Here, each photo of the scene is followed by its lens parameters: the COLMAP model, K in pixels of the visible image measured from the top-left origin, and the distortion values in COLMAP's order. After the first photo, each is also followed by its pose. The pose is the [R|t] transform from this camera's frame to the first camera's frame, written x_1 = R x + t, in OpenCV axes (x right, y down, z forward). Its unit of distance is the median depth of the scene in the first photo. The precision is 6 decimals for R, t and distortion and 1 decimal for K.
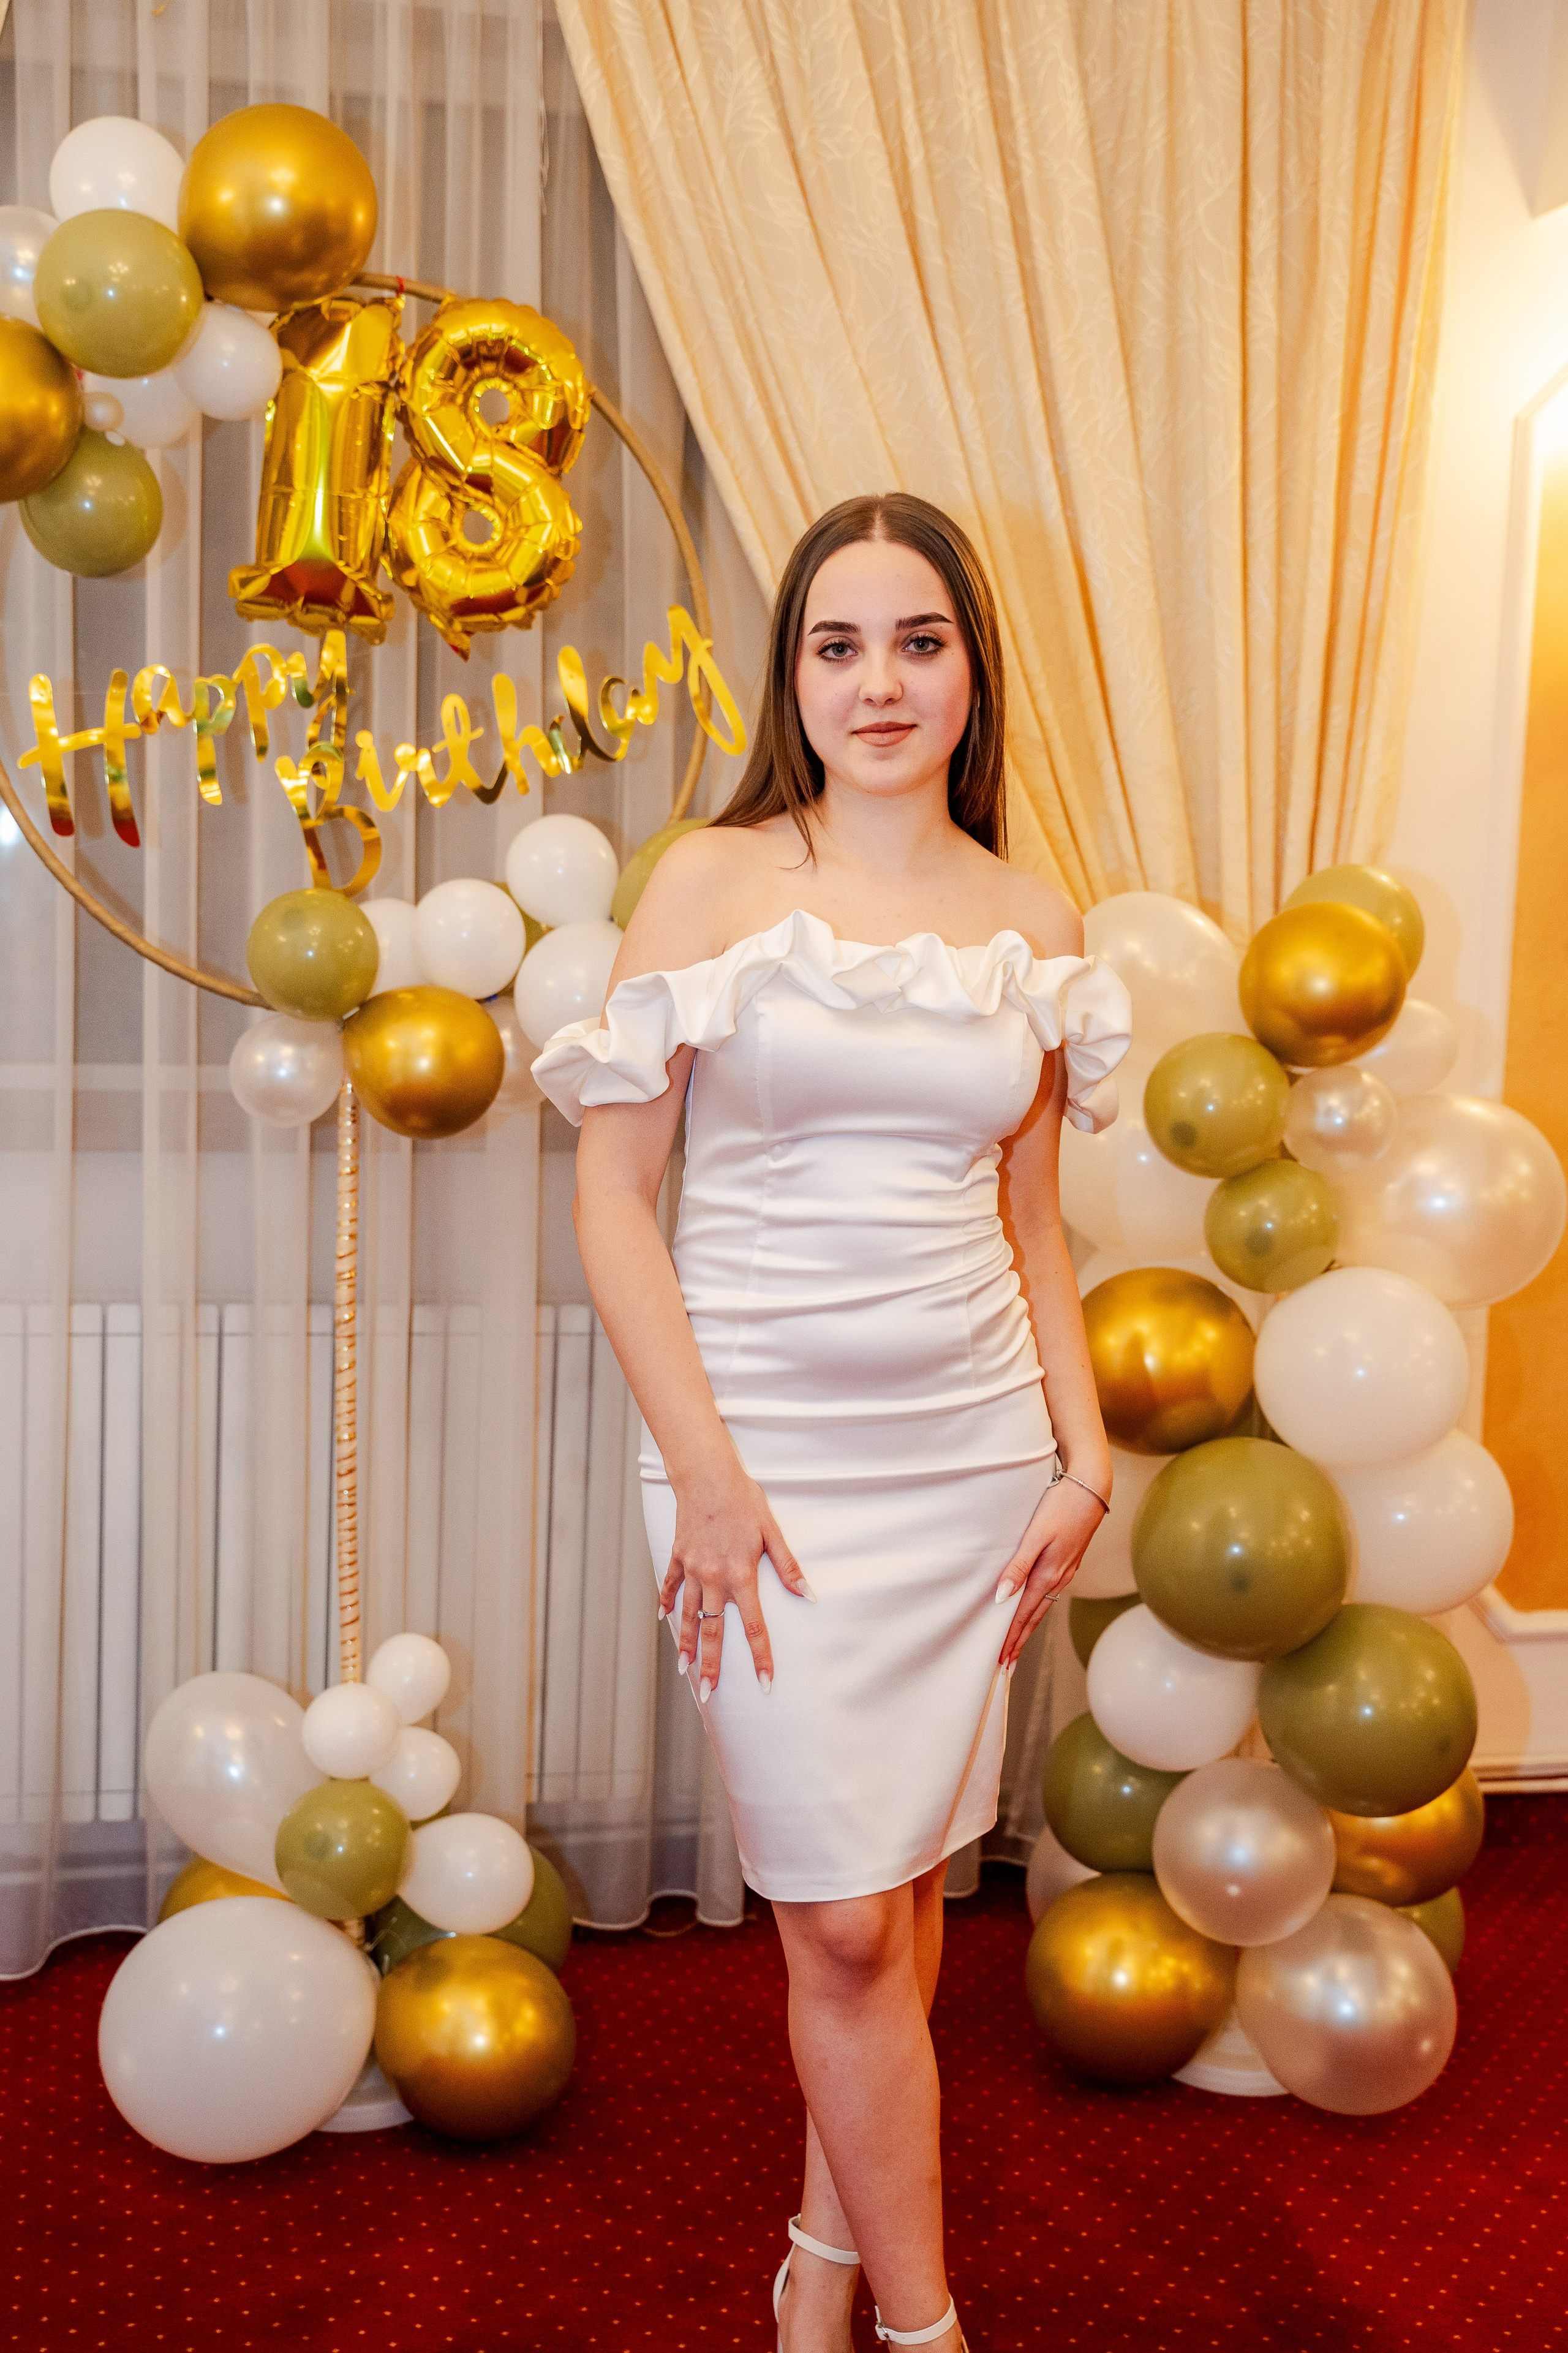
lens RADIAL K [[2825.0, 0, 784.2], [0, 2825.0, 1178.5], [0, 0, 1]] dist [0.022388, 0.000000]
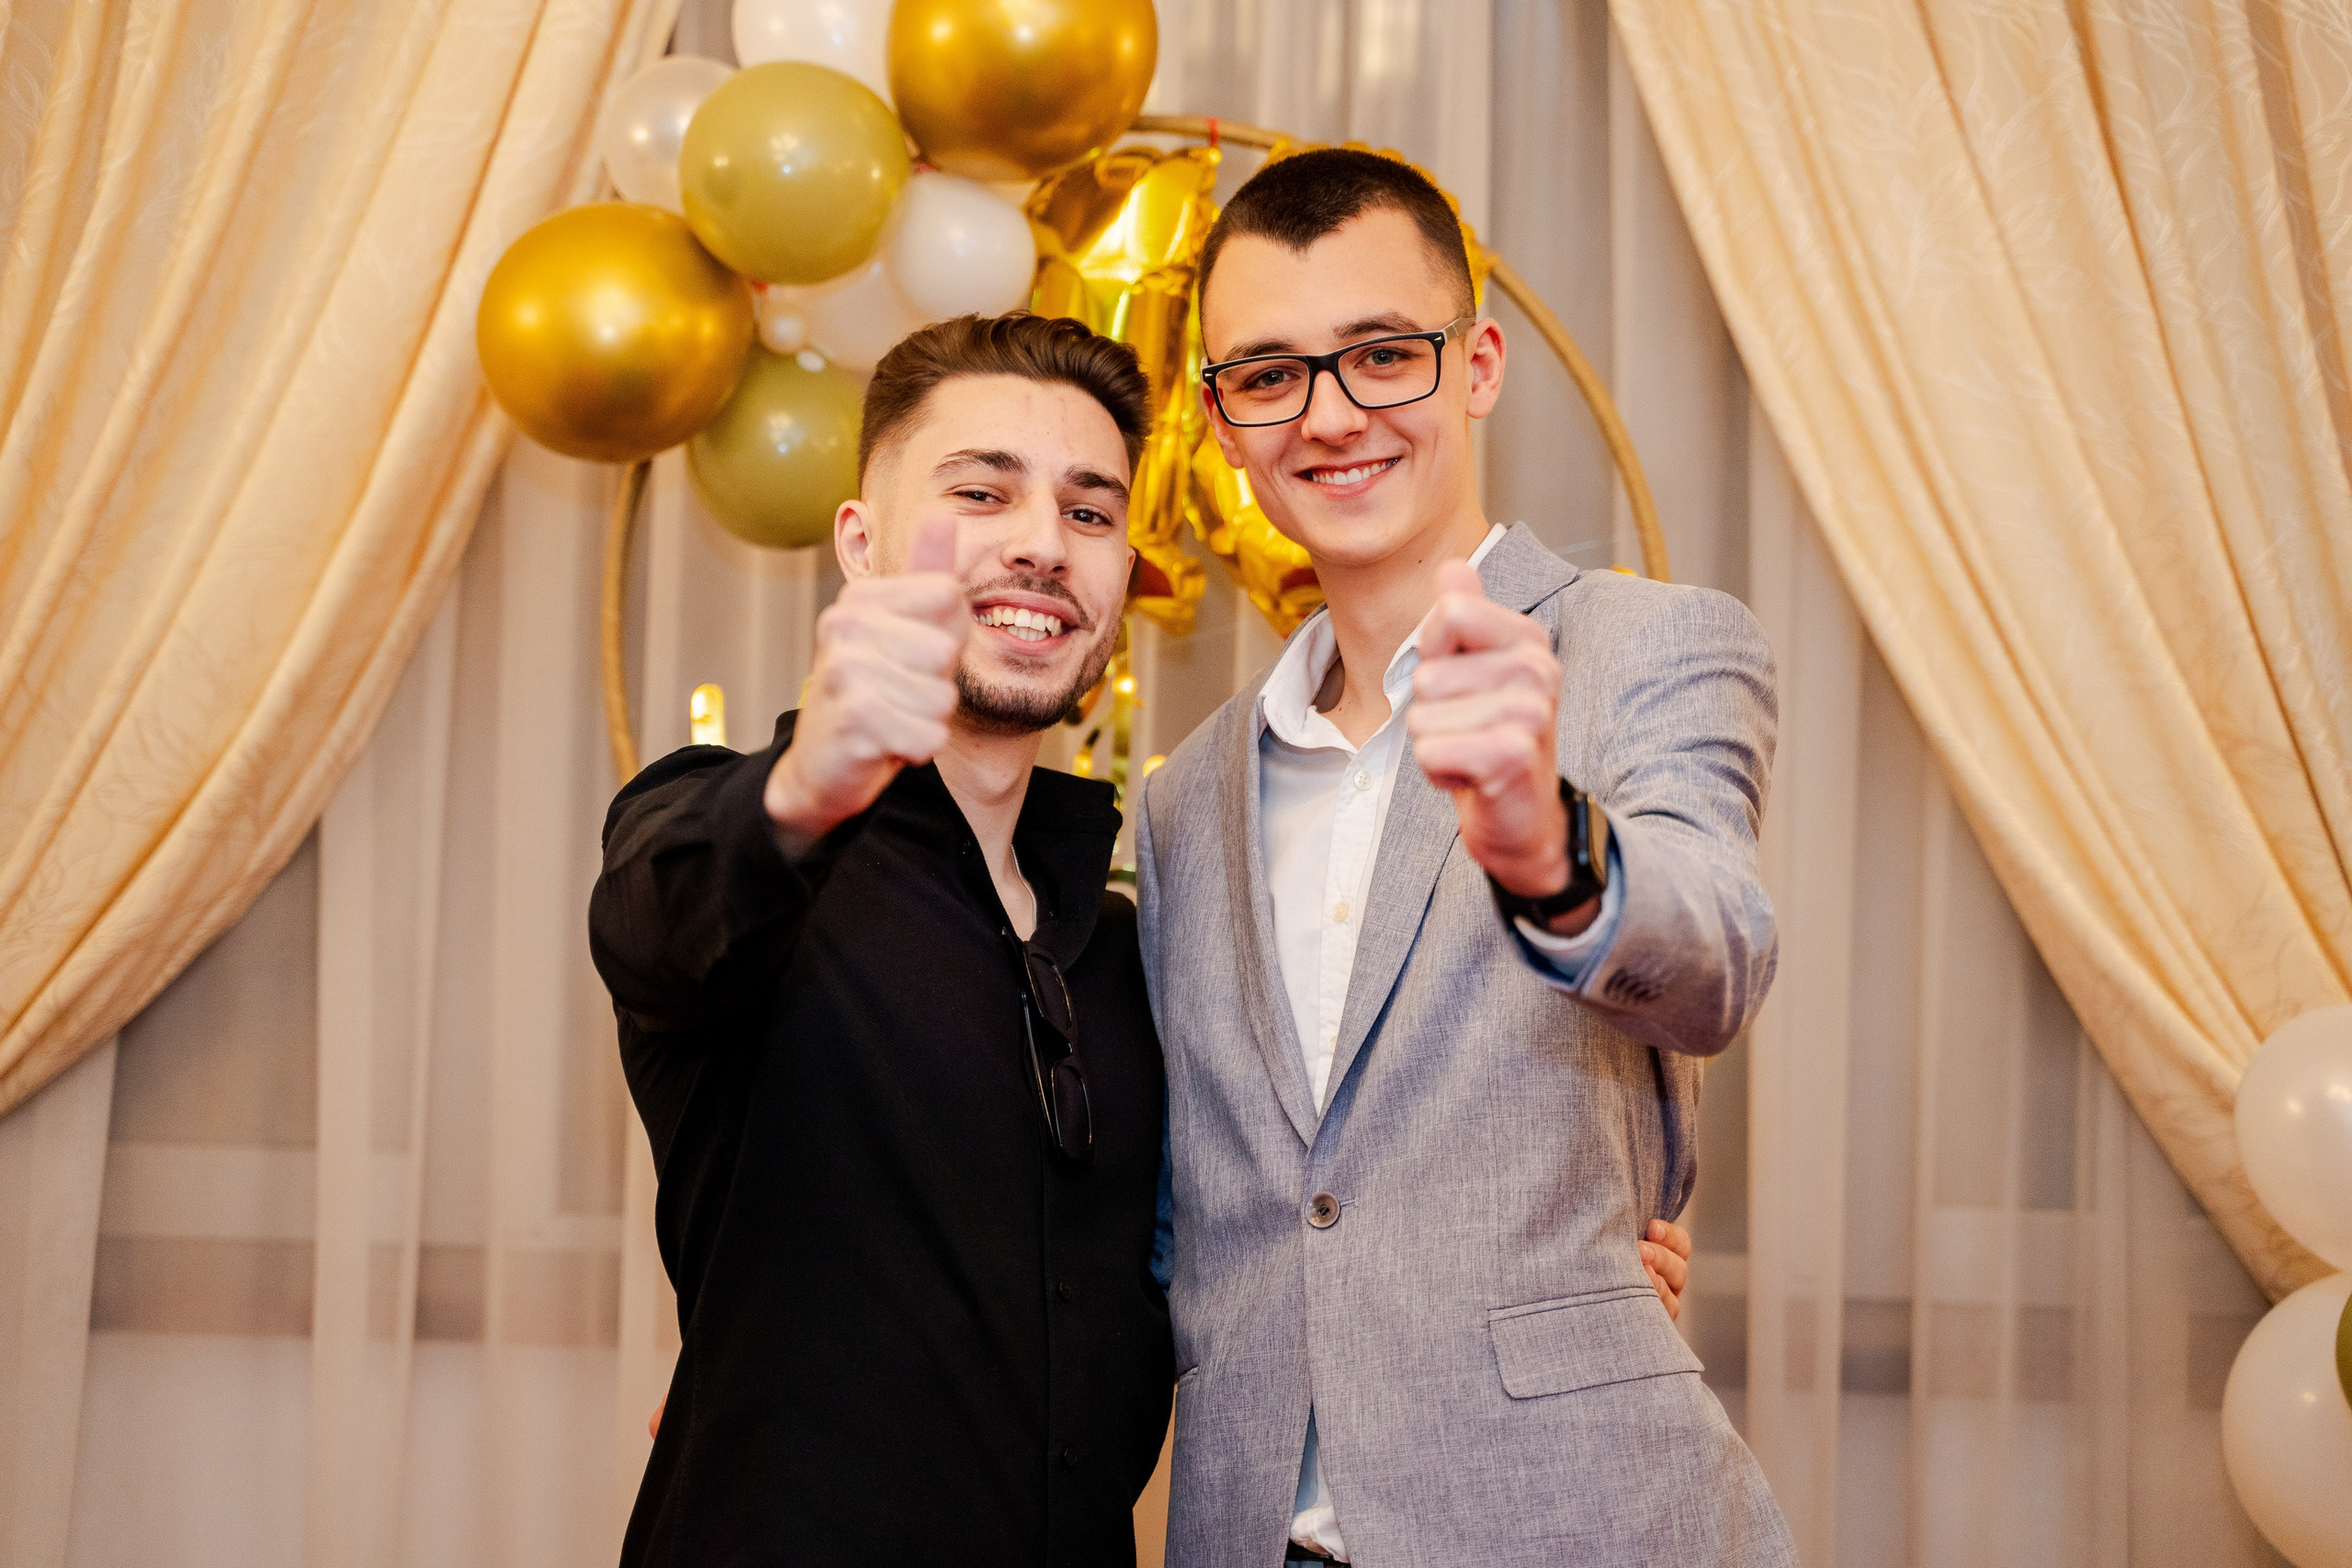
lens RADIAL K [[4935.7, 0, 1188.8], [0, 4935.7, 774.0], [0, 0, 1]] dist [0.311976, 0.000000]
pose [[0.952188, -0.000346, -0.305512, 0.222103], [-0.036037, 0.992891, -0.113439, -0.017189], [0.303379, 0.119025, 0.945407, -0.135222]]
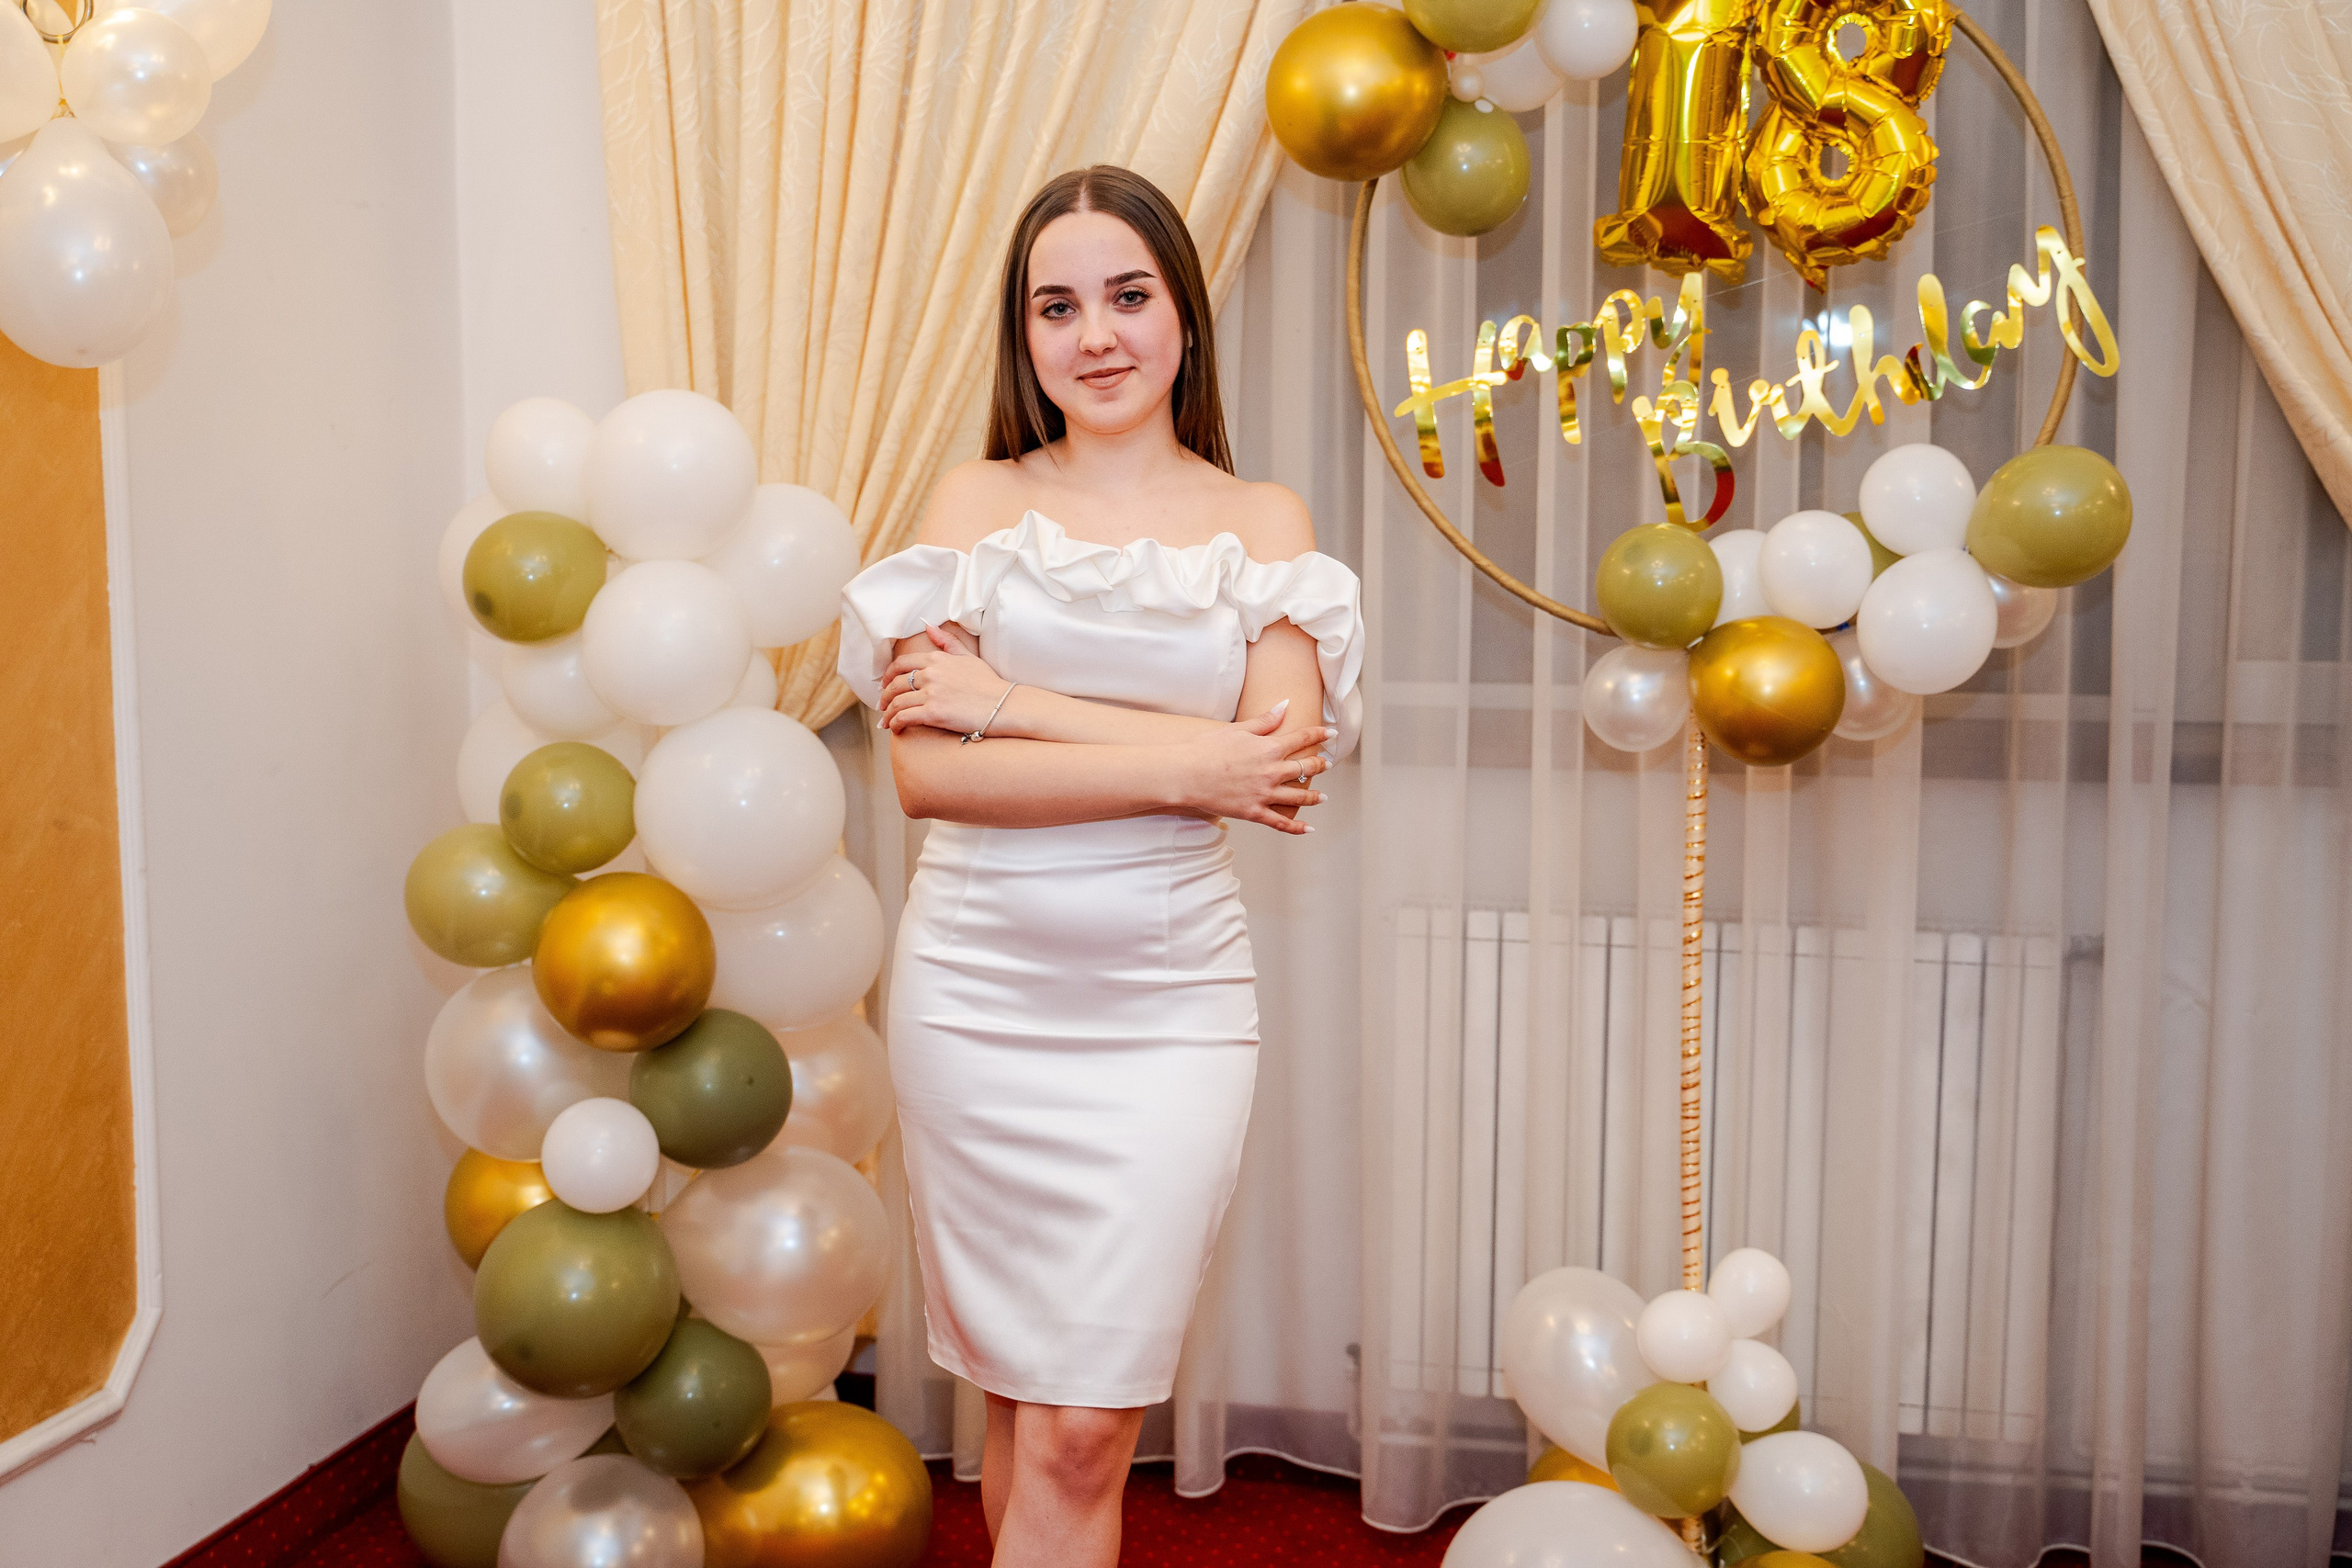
lens RADIAL K [[2874.2, 0, 1175.0], [0, 2874.2, 776.7], [0, 0, 1]] dist [0.050993, 0.000000]
pose [[0.898938, 0.025041, -0.437359, 0.132511], [-0.024239, 0.999679, 0.007418, -0.012226], [0.437404, 0.003933, 0.899257, -0.028843]]
